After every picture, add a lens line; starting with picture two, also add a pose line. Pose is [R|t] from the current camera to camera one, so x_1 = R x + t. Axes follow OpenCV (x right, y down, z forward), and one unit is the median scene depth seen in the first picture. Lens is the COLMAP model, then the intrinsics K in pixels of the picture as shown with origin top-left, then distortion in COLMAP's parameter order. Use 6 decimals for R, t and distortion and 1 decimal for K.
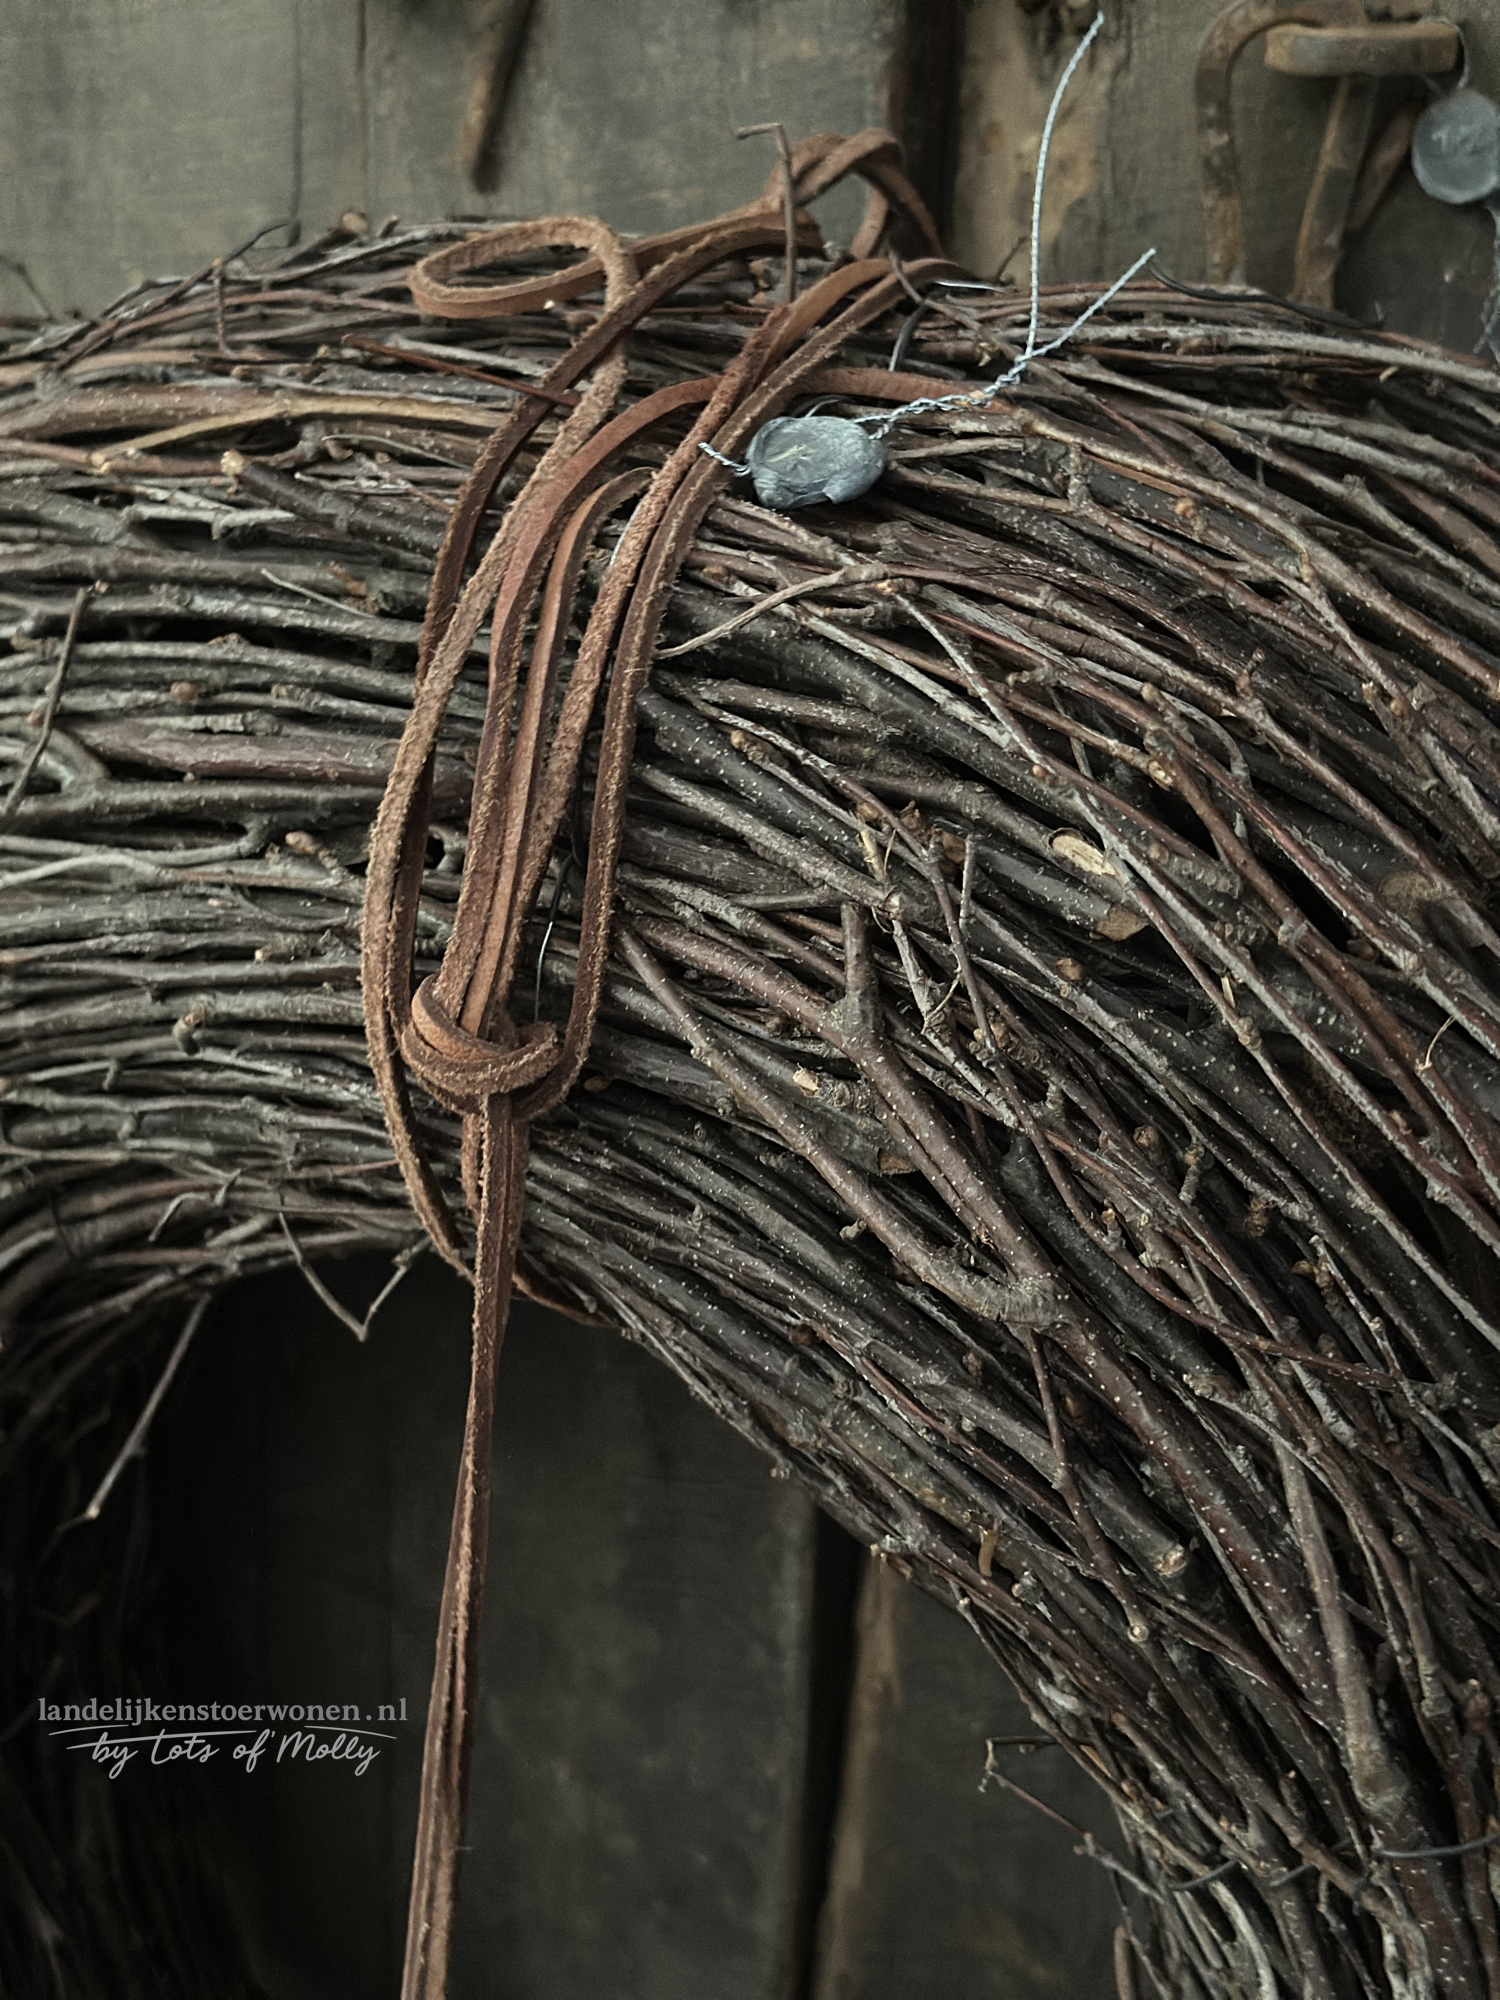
lens RADIAL K [[2876.7, 0, 750.0], [0, 2876.7, 1000.0], [0, 0, 1]] dist [0.228983, -0.652760]
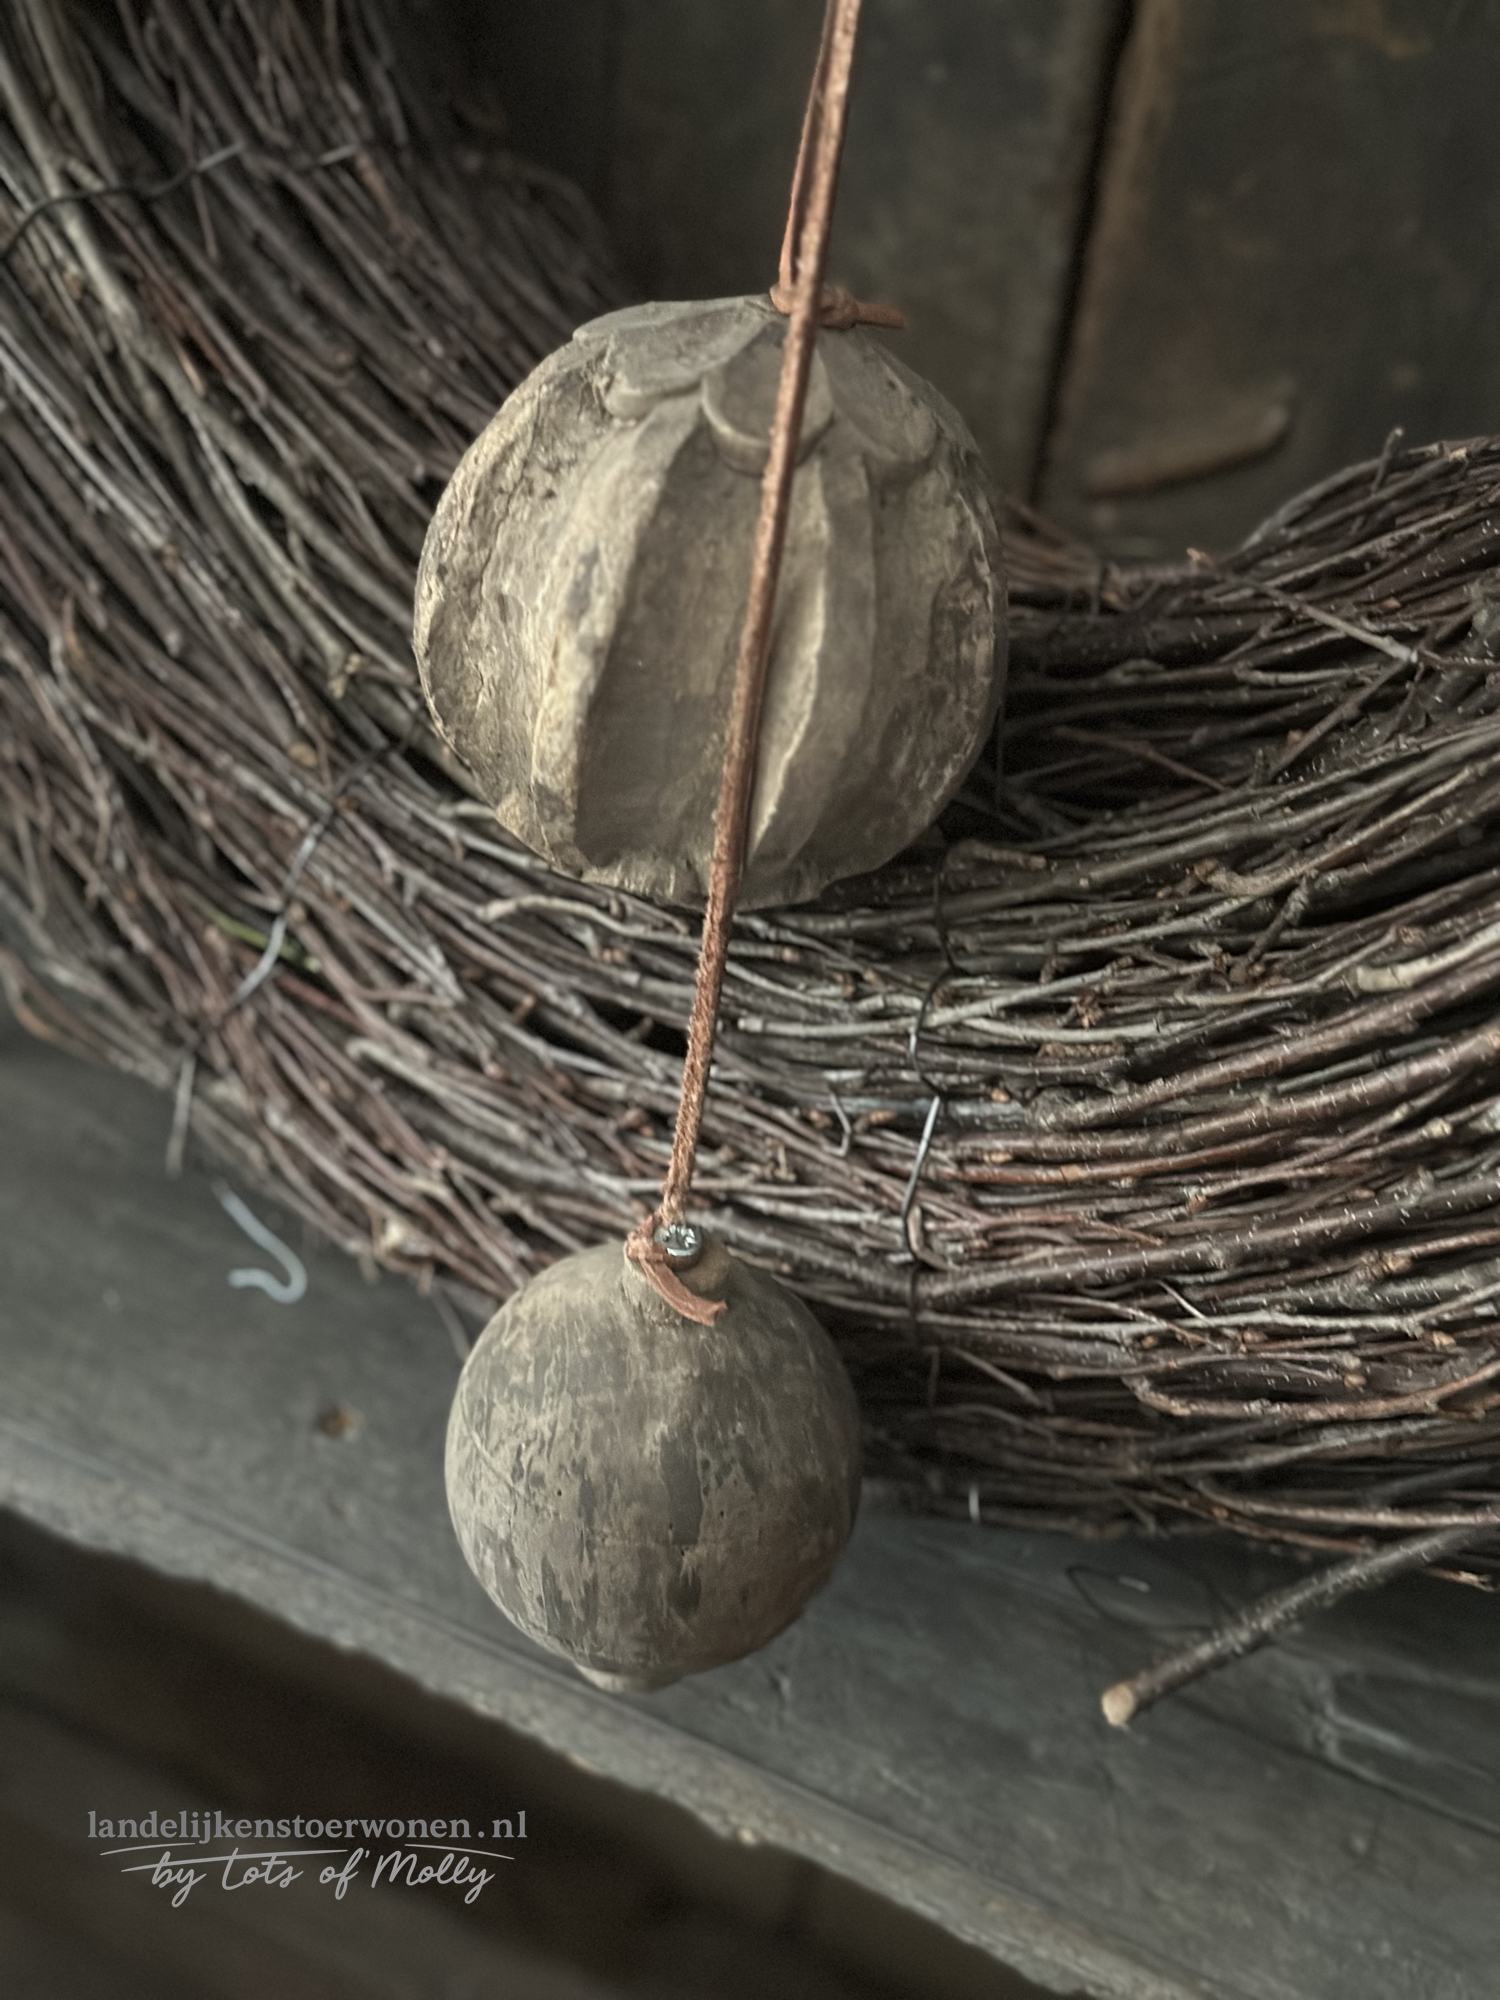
lens RADIAL K [[2861.9, 0, 720.9], [0, 2861.9, 995.6], [0, 0, 1]] dist [0.114041, -0.056976]
pose [[0.998500, 0.024867, 0.048777, -0.246846], [-0.033158, 0.983592, 0.177332, 0.805233], [-0.043567, -0.178683, 0.982942, 0.149050]]
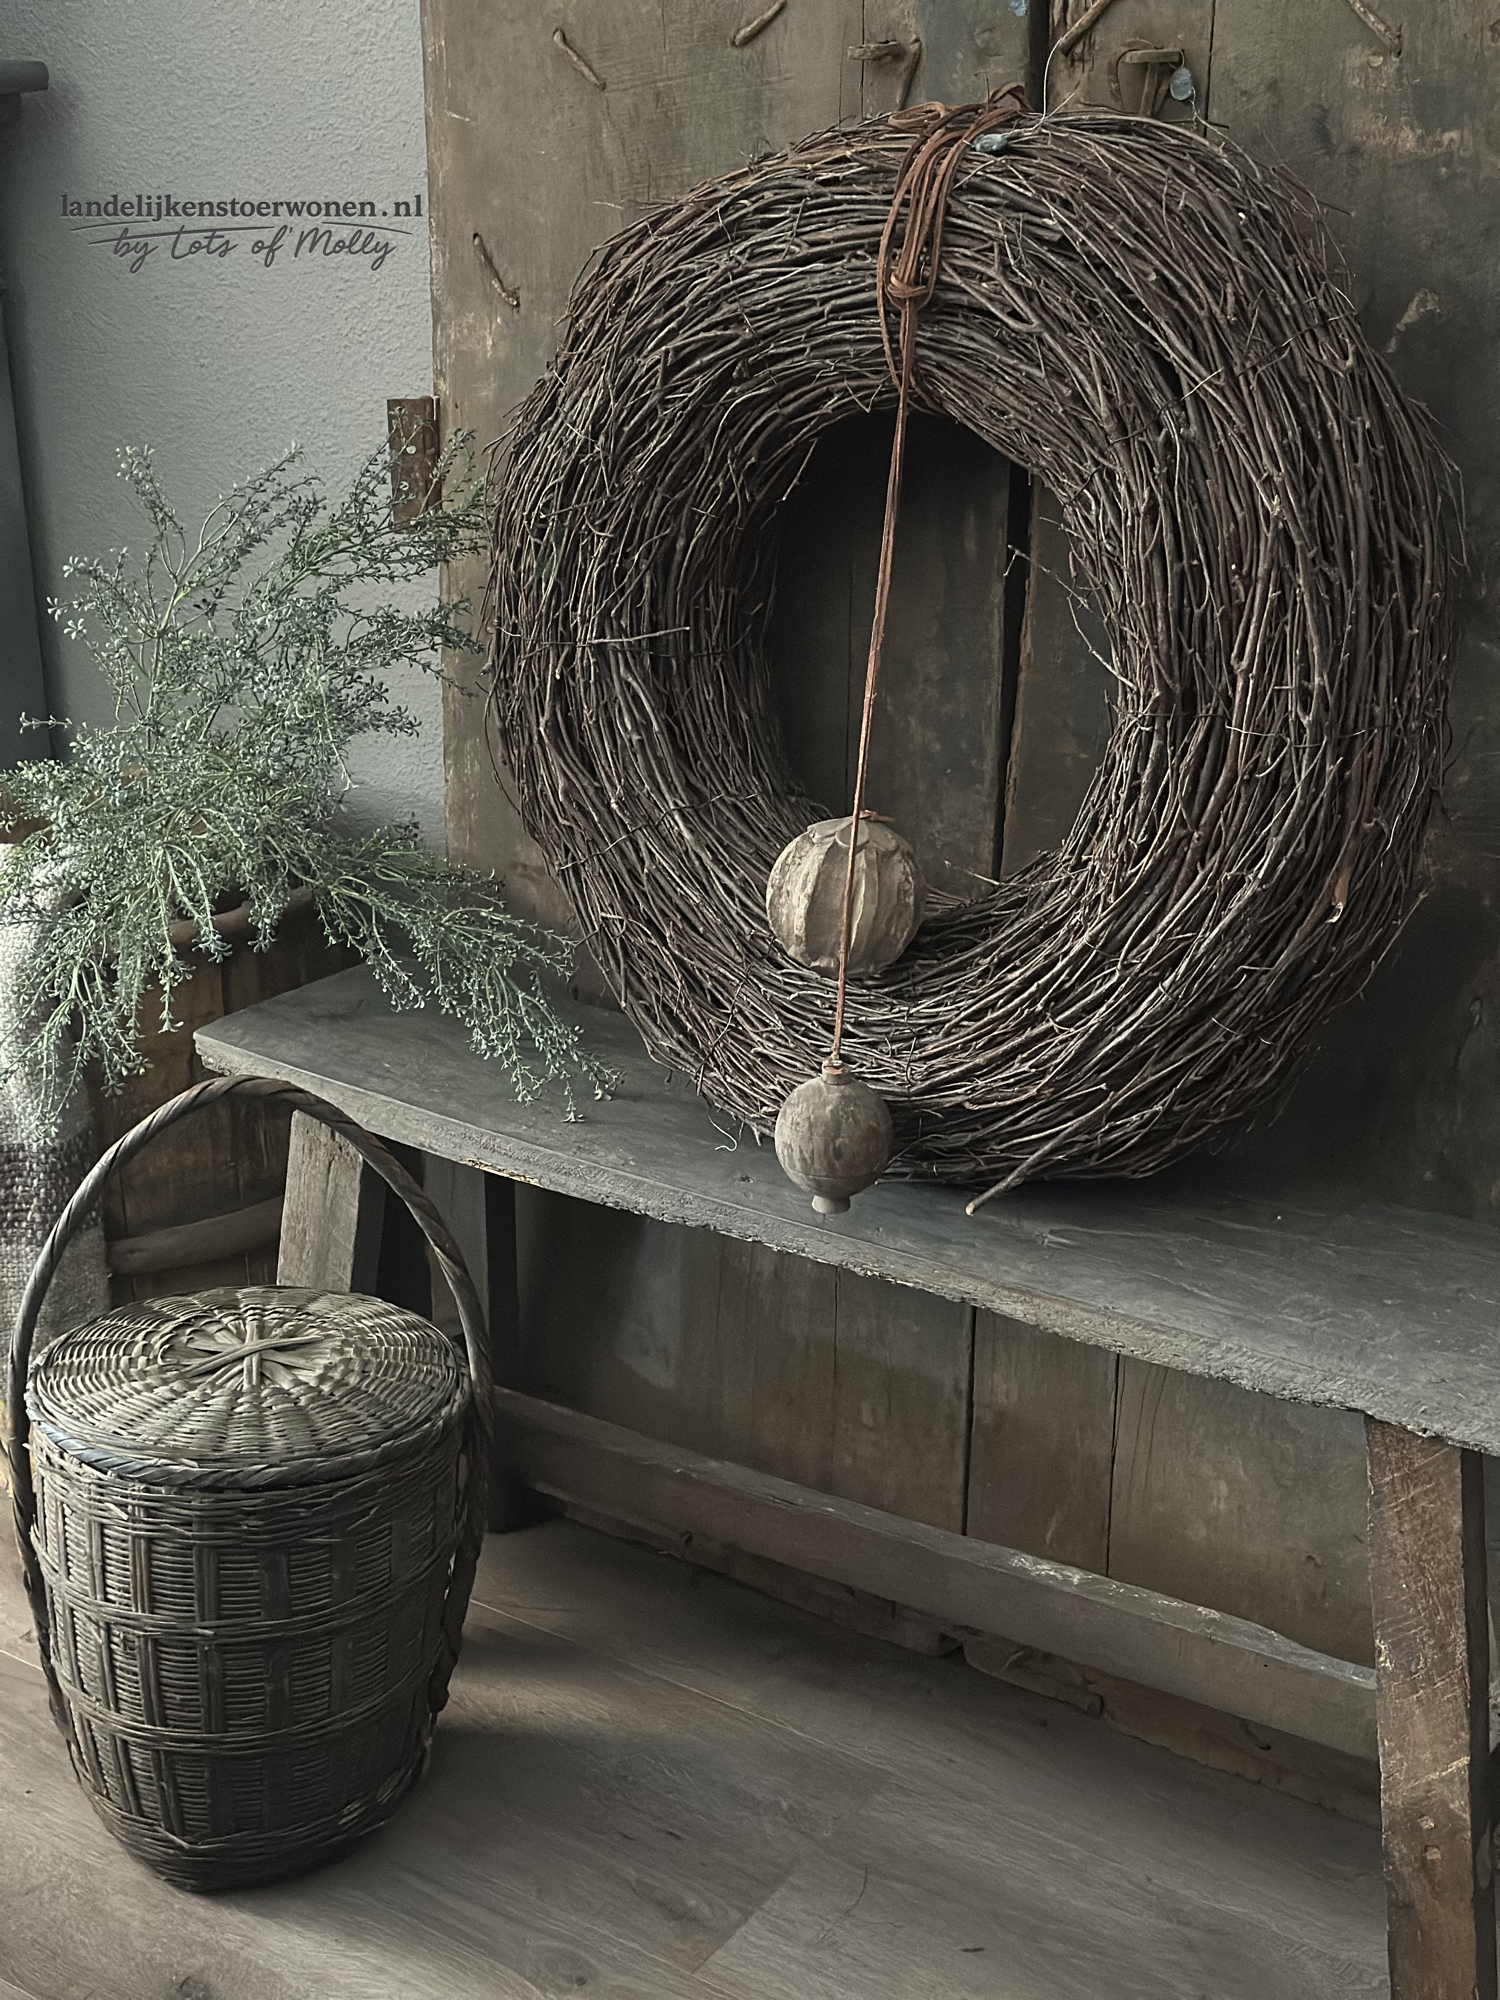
lens RADIAL K [[2854.2, 0, 750.0], [0, 2854.2, 1000.0], [0, 0, 1]] dist [0.171327, -0.085259]
pose [[0.994227, 0.006647, -0.107092, 0.133500], [-0.015822, 0.996251, -0.085051, 1.398699], [0.106125, 0.086254, 0.990605, -3.054111]]
